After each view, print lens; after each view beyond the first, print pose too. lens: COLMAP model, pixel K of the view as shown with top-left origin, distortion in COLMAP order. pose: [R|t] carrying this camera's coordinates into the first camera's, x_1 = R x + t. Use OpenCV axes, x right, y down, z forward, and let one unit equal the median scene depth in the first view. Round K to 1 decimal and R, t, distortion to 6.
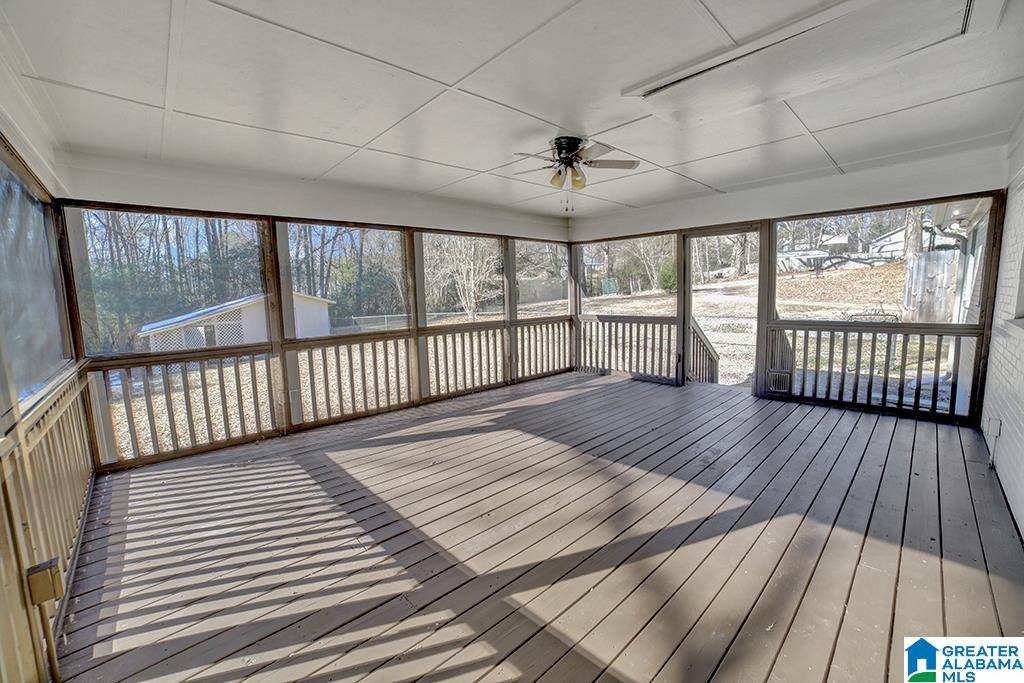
lens RADIAL K [[435.7, 0, 512.0], [0, 435.7, 341.5], [0, 0, 1]] dist [-0.052313, 0.000004]
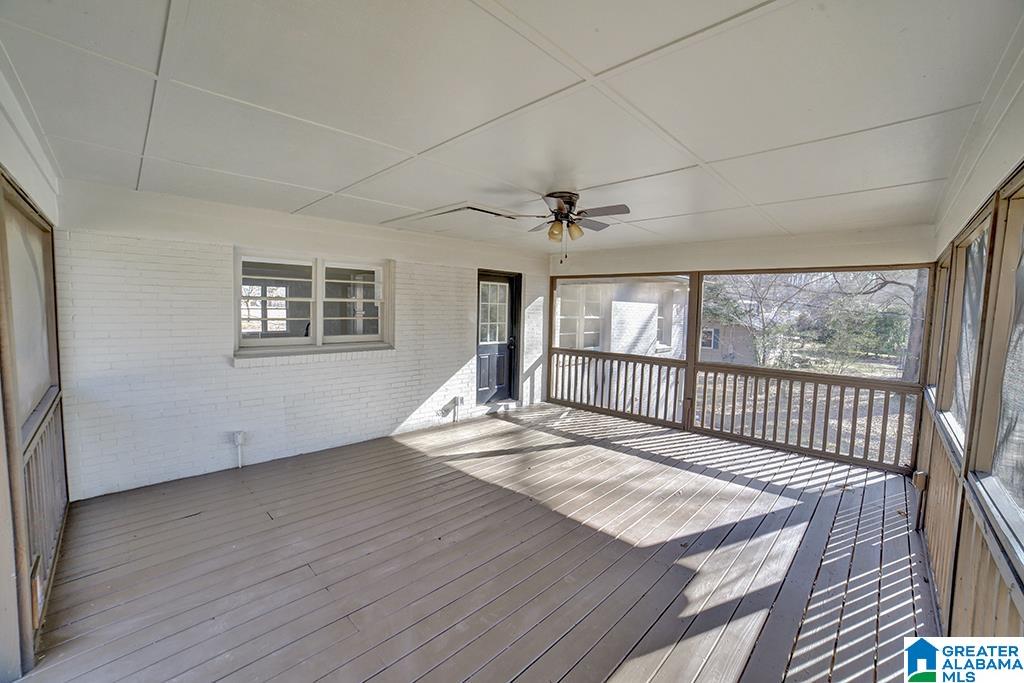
lens RADIAL K [[435.7, 0, 512.0], [0, 435.7, 341.5], [0, 0, 1]] dist [-0.052313, 0.000004]
pose [[-0.997756, 0.009980, -0.066205, 0.328204], [-0.003711, 0.979066, 0.203510, -0.330504], [0.066850, 0.203299, -0.976832, 2.049840]]
